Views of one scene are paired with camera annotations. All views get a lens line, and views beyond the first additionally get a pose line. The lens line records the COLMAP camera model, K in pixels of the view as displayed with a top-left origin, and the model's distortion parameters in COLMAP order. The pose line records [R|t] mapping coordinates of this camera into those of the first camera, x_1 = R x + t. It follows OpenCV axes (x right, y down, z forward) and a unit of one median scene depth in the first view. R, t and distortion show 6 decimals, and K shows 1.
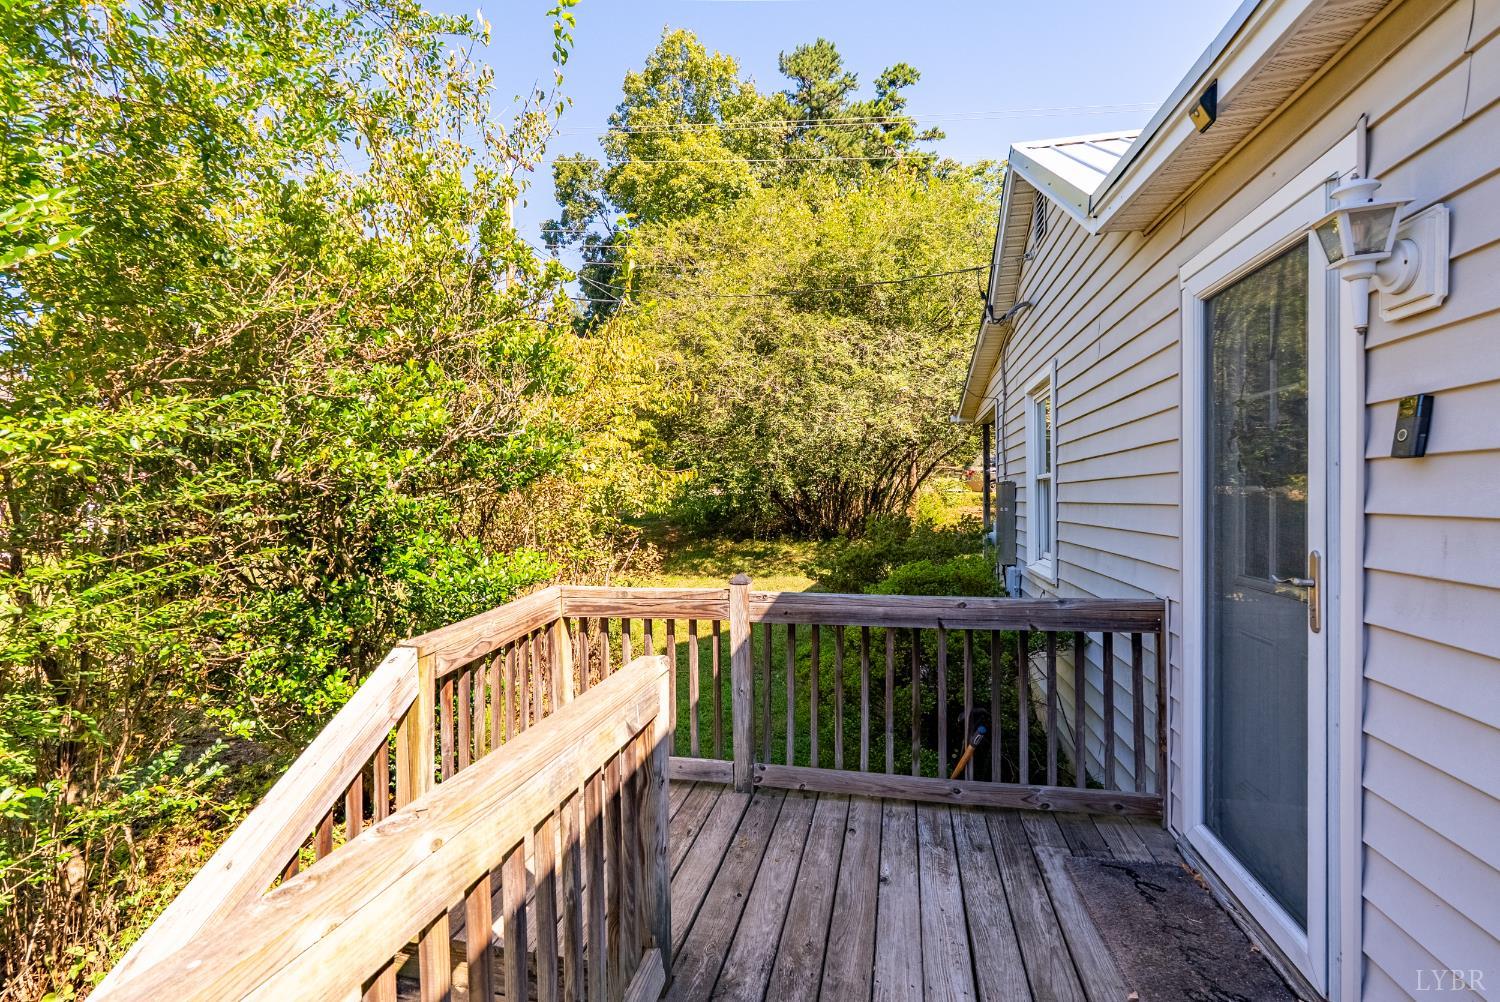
lens RADIAL K [[669.5, 0, 748.6], [0, 669.5, 503.5], [0, 0, 1]] dist [0.001128, 0.000124]
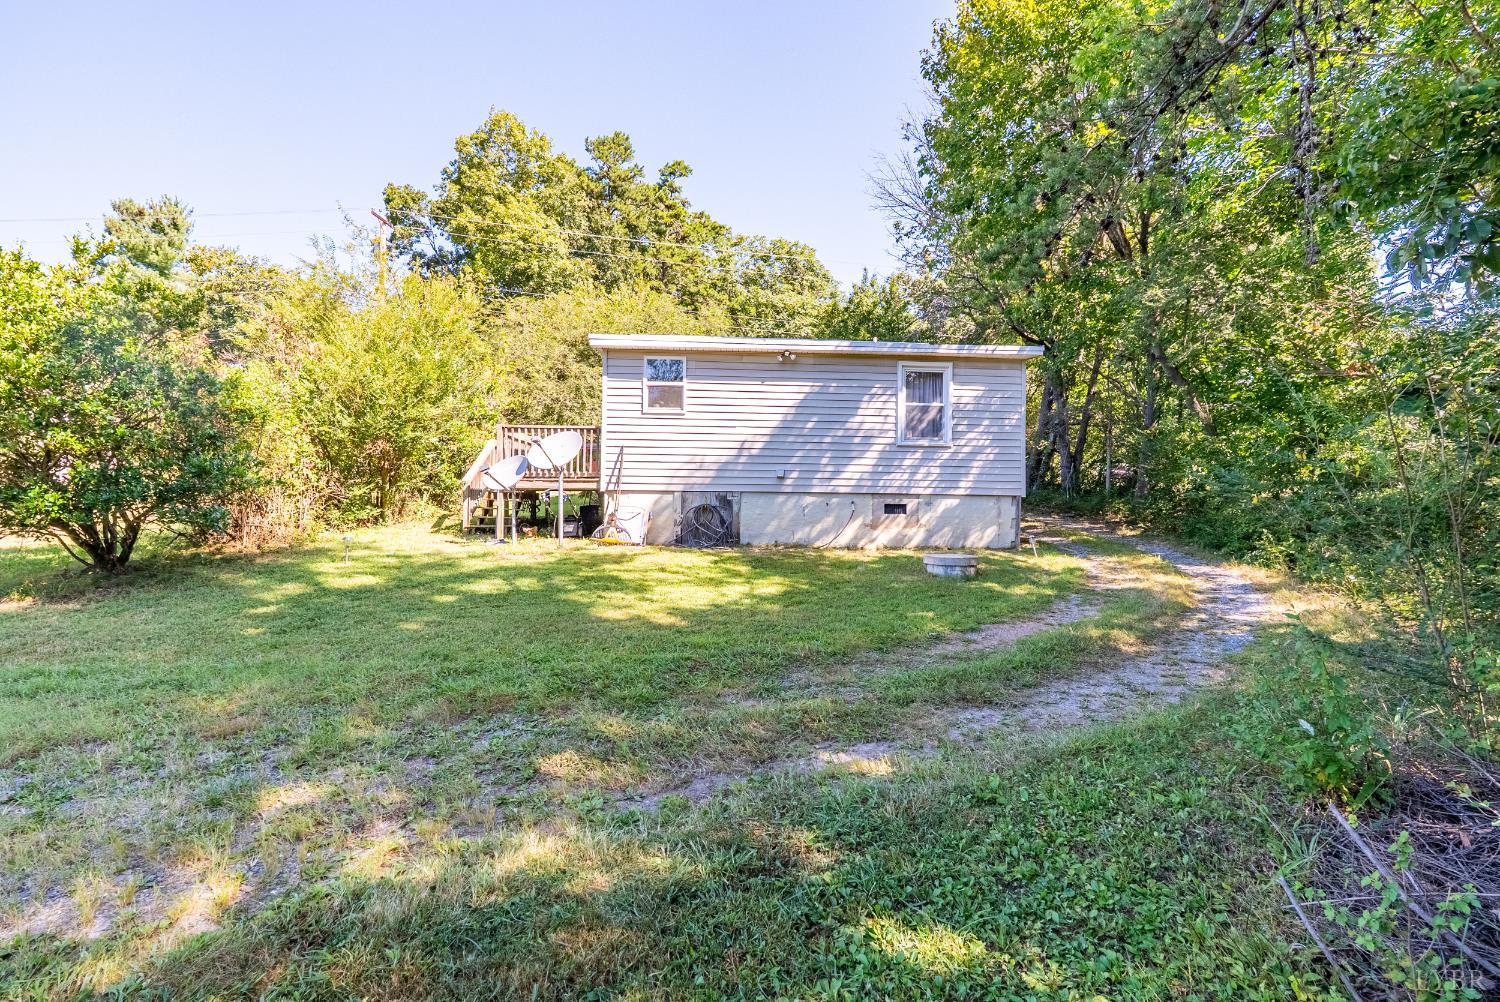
lens RADIAL K [[669.5, 0, 759.1], [0, 669.5, 498.9], [0, 0, 1]] dist [0.001128, 0.000124]
pose [[0.957810, 0.014739, 0.287023, 0.006065], [-0.010204, 0.999798, -0.017289, 0.049257], [-0.287220, 0.013630, 0.957768, -0.338390]]
